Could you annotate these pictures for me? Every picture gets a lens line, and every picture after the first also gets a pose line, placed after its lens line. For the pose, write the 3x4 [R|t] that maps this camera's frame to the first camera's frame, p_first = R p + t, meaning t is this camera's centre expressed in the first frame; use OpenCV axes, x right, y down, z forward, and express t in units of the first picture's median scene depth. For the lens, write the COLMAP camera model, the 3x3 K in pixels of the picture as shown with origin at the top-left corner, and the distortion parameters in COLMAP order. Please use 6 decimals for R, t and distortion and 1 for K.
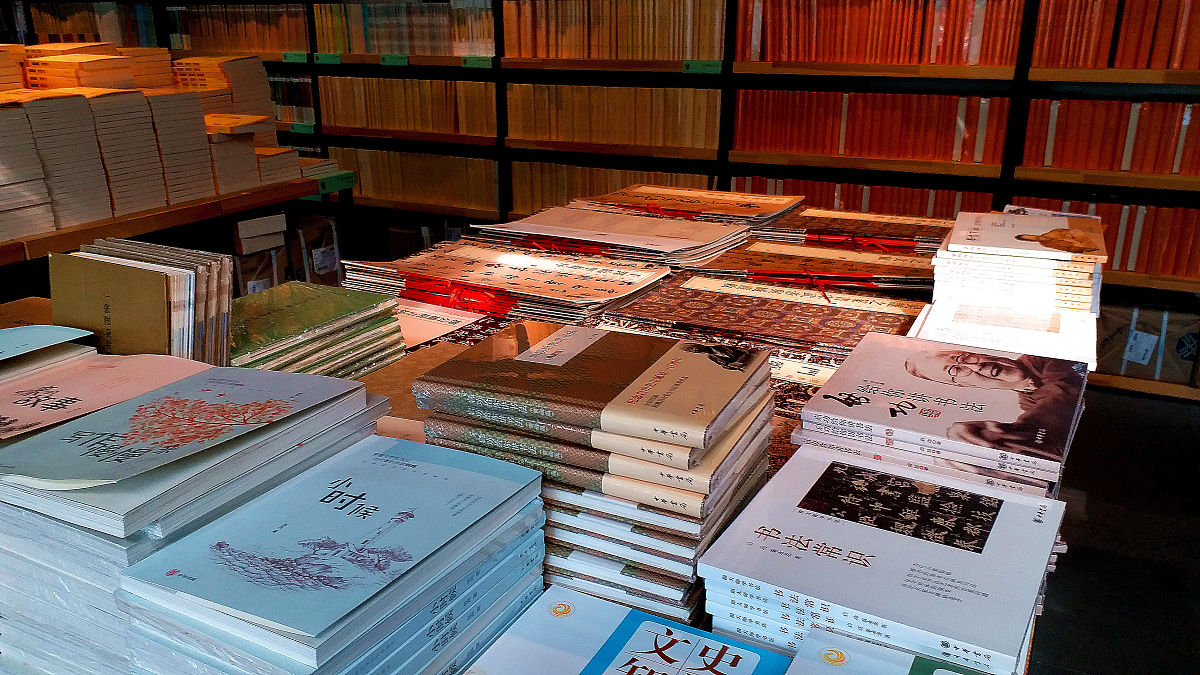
lens RADIAL K [[1007.2, 0, 600.1], [0, 1007.2, 420.5], [0, 0, 1]] dist [0.002426, -0.010678]
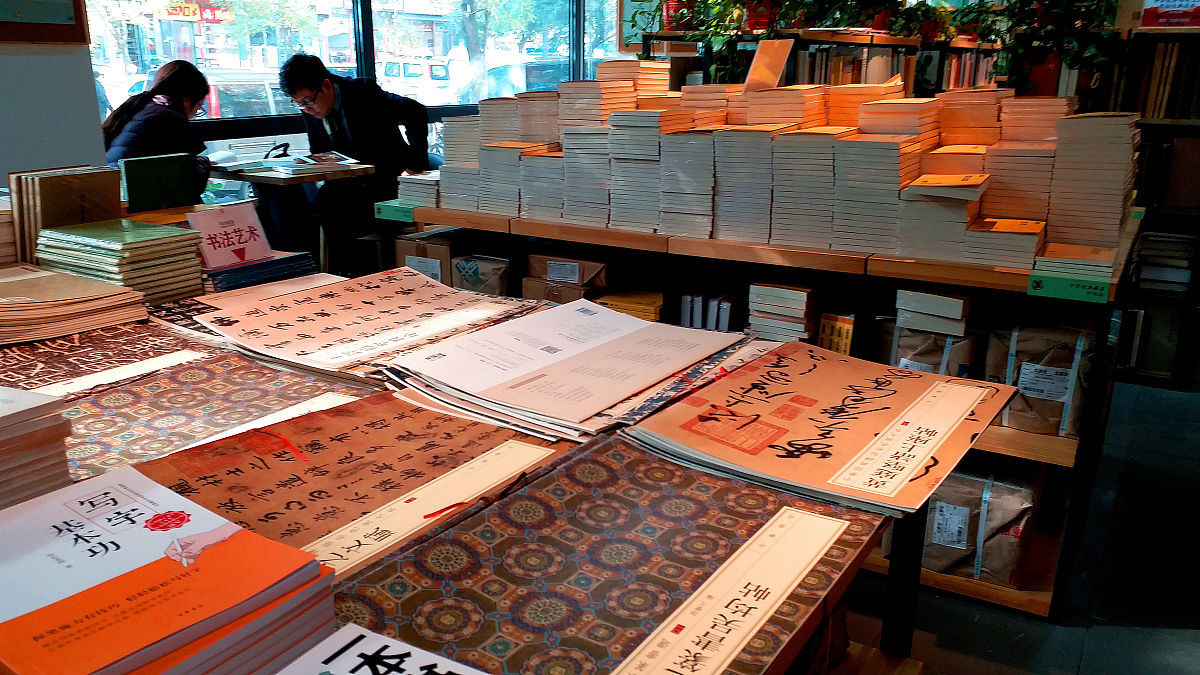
lens RADIAL K [[984.9, 0, 600.0], [0, 984.9, 337.5], [0, 0, 1]] dist [0.004390, -0.002676]
pose [[-0.059982, 0.284162, -0.956898, 0.501329], [-0.398040, 0.872303, 0.283991, -0.300112], [0.915405, 0.397918, 0.060785, 0.717713]]
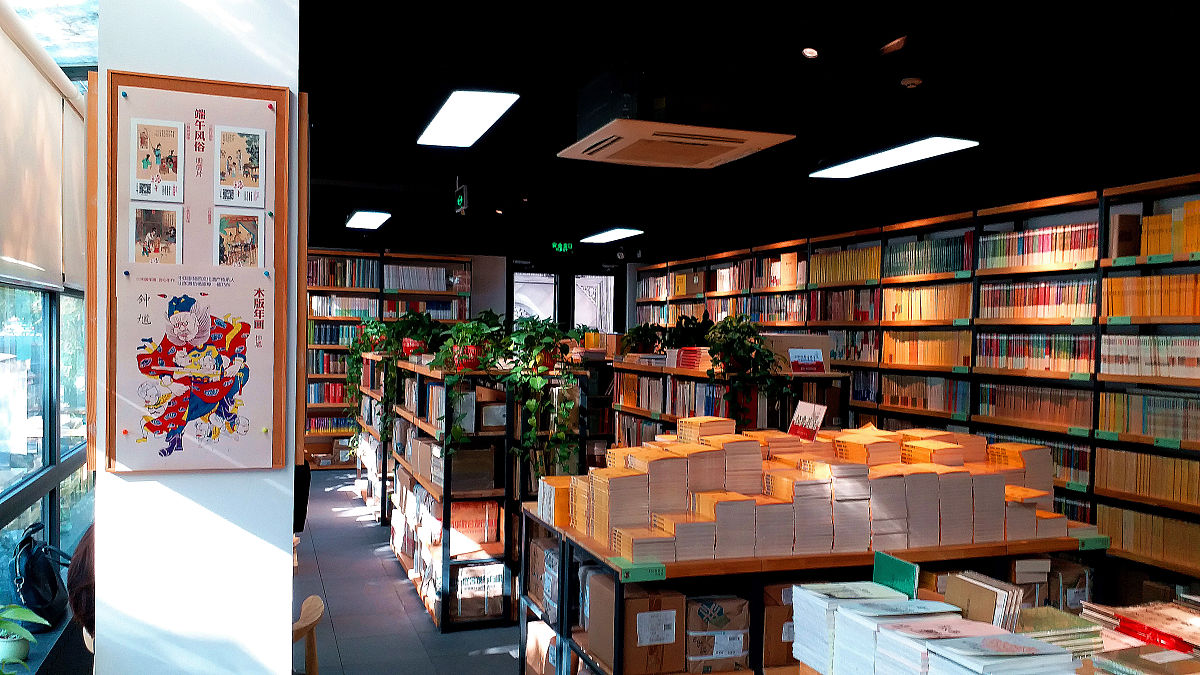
lens RADIAL K [[984.9, 0, 600.0], [0, 984.9, 337.5], [0, 0, 1]] dist [0.004390, -0.002676]
pose [[0.740252, 0.023878, -0.671905, 0.154673], [-0.280777, 0.919029, -0.276677, 0.074756], [0.610894, 0.393466, 0.687017, -0.504147]]
